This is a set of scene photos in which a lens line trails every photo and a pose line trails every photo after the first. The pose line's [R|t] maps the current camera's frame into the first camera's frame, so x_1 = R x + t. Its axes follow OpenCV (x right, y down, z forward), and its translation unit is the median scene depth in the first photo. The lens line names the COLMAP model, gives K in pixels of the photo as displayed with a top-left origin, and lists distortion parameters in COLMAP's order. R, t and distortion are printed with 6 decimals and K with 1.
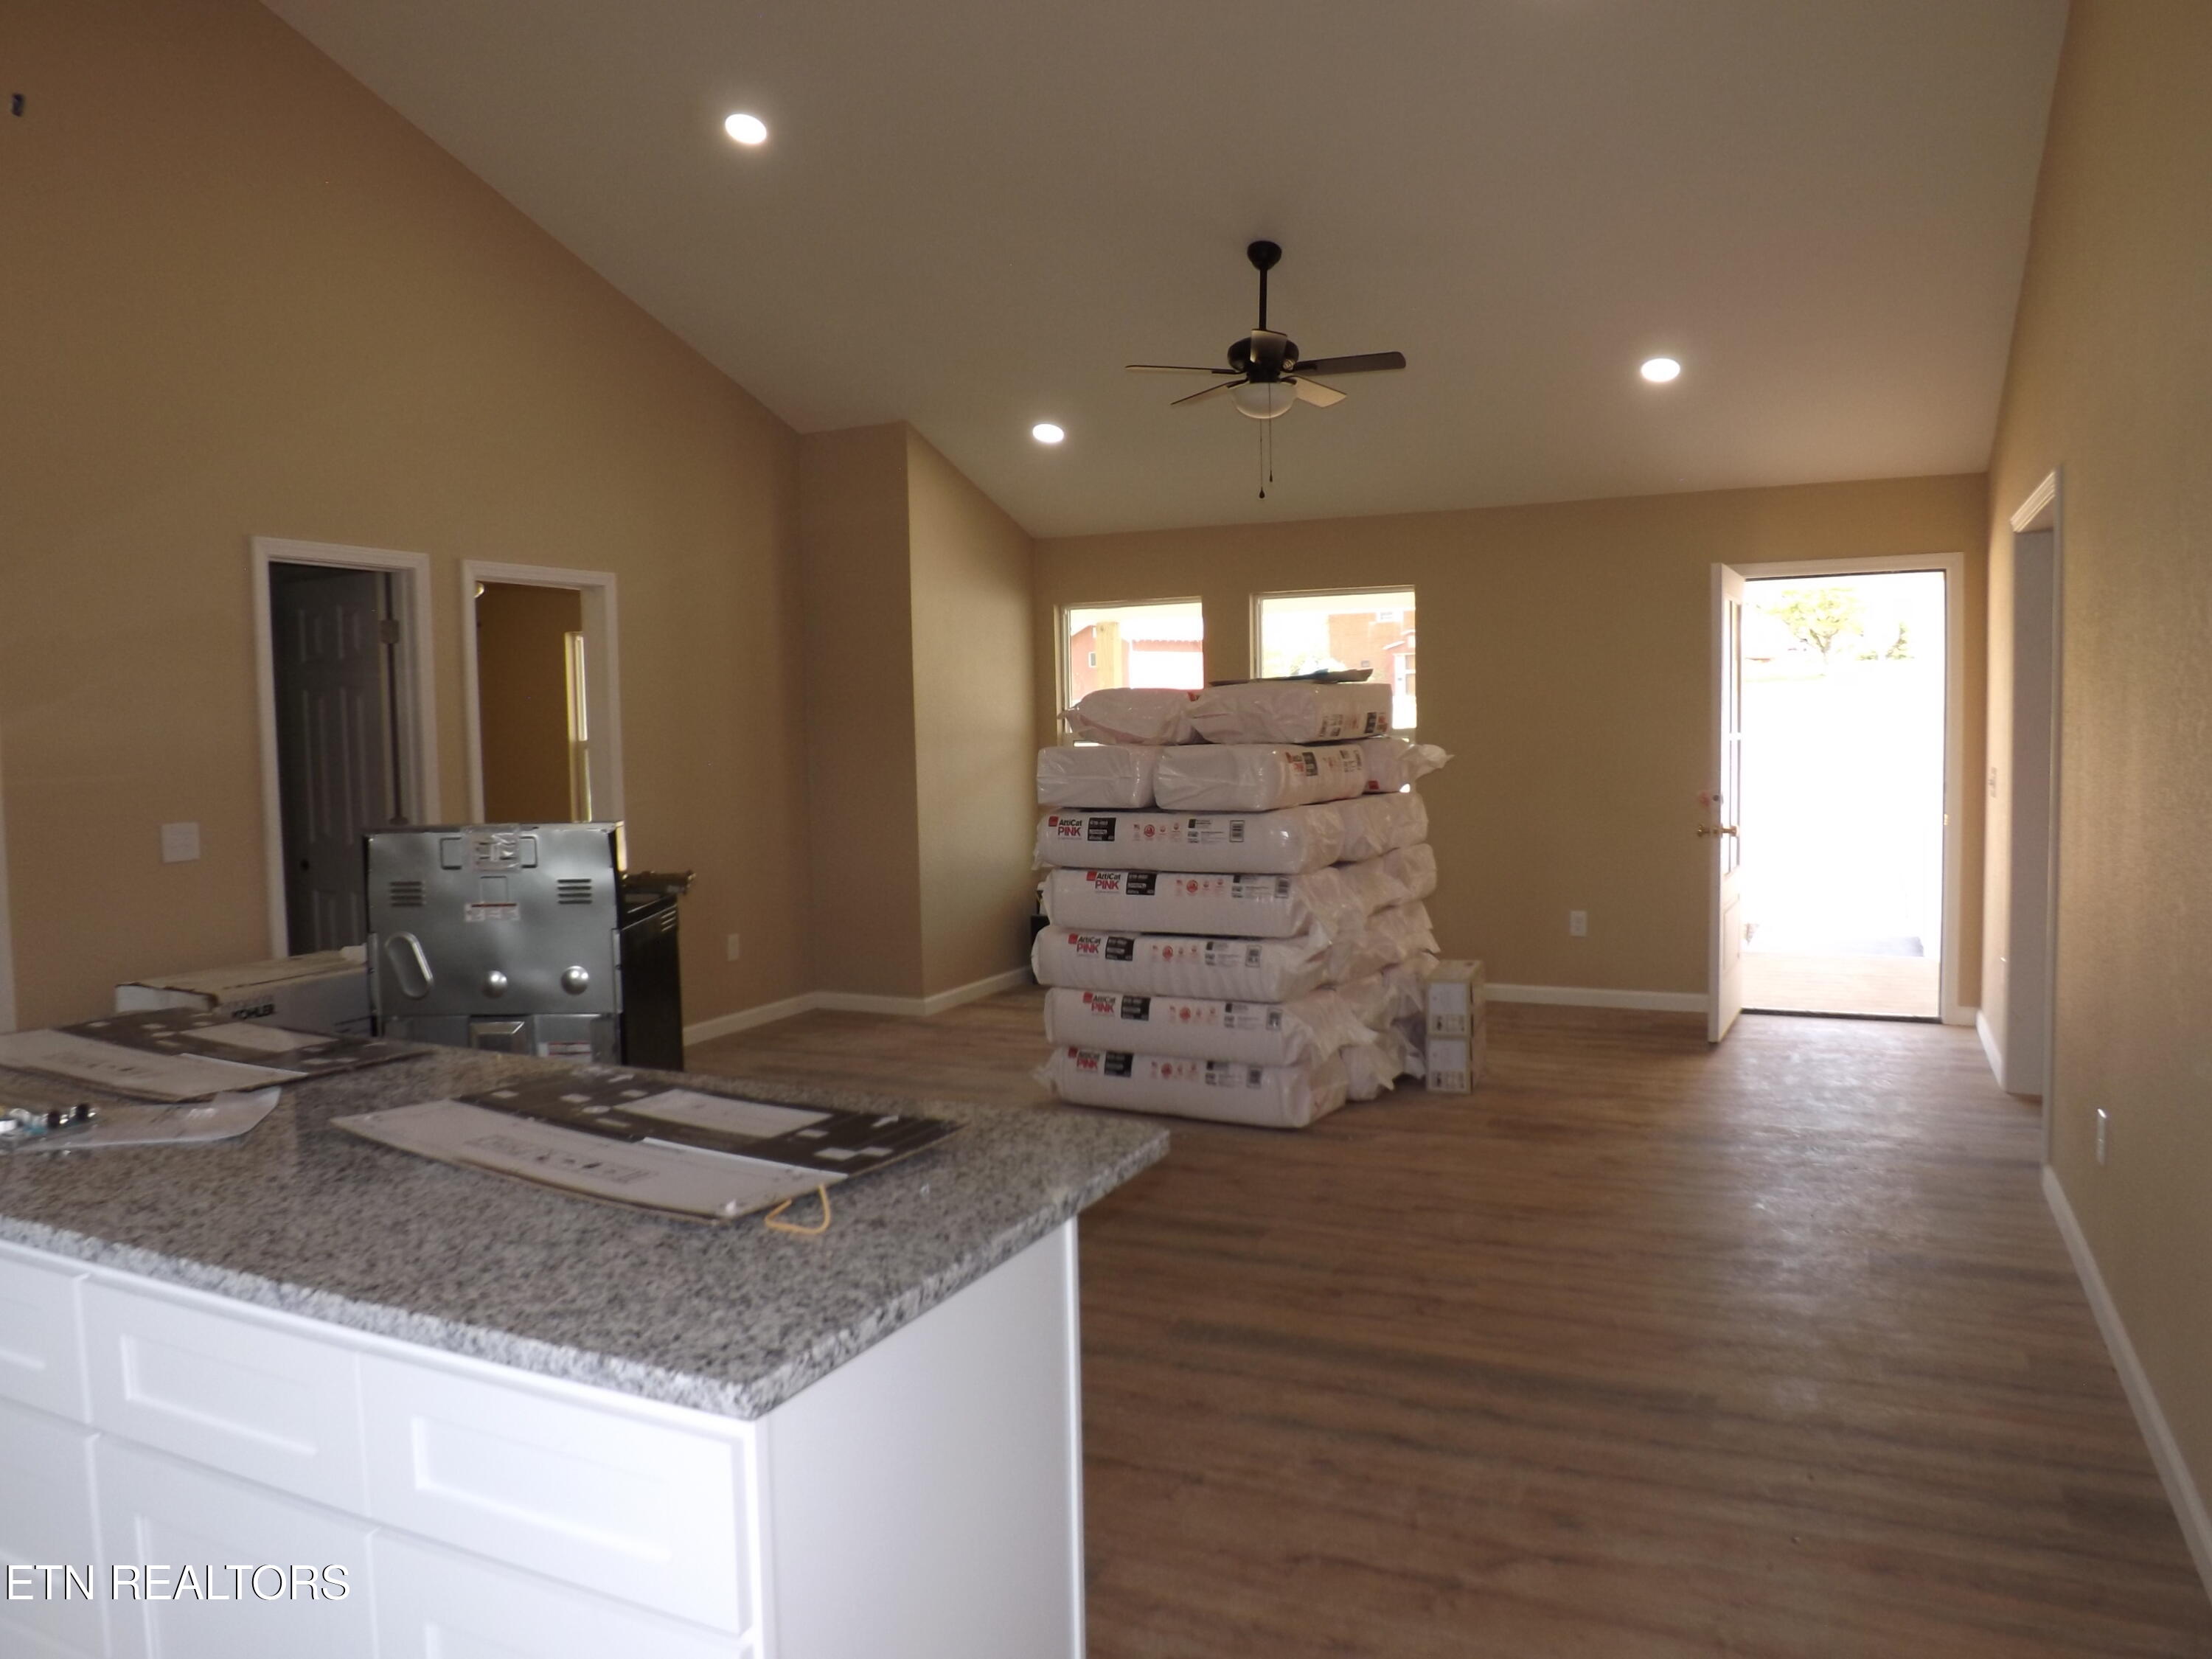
lens RADIAL K [[1598.0, 0, 1096.7], [0, 1598.0, 828.9], [0, 0, 1]] dist [0.041614, -0.016459]
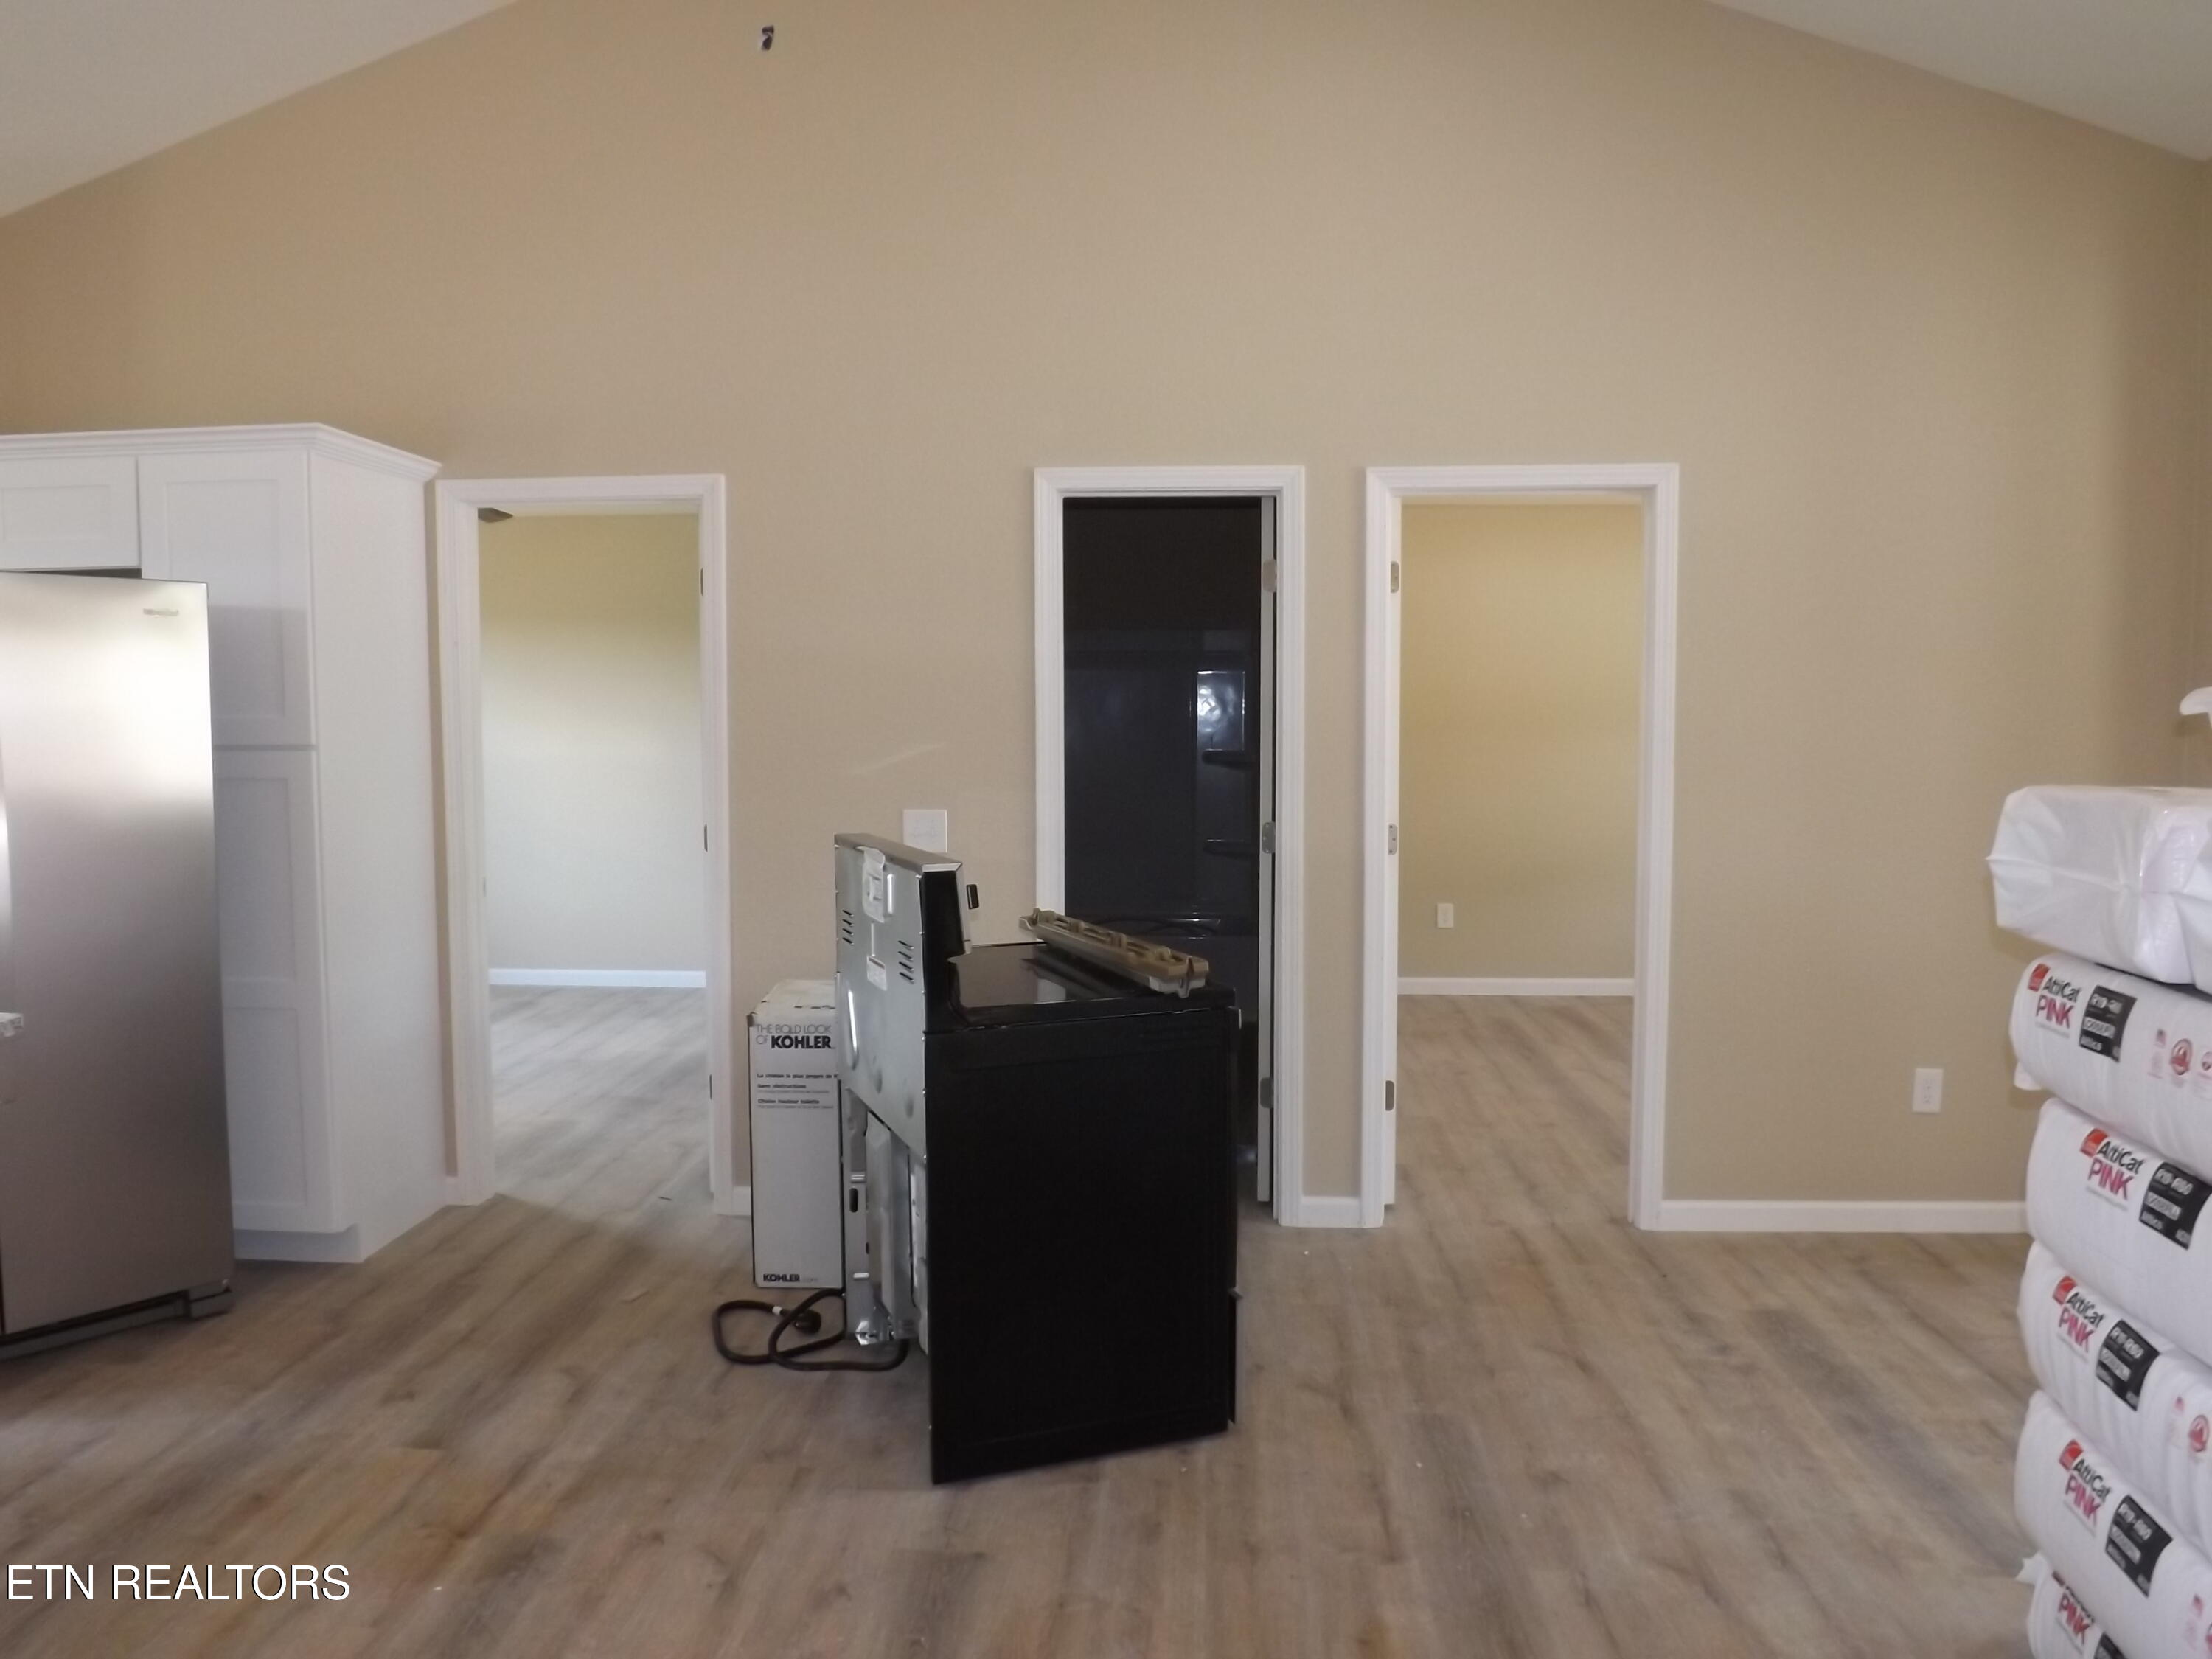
lens RADIAL K [[1598.0, 0, 1106.8], [0, 1598.0, 816.4], [0, 0, 1]] dist [0.041614, -0.016459]
pose [[0.386521, 0.085154, -0.918341, 0.243956], [-0.072302, 0.995462, 0.061873, -0.051662], [0.919442, 0.042483, 0.390924, 0.648033]]
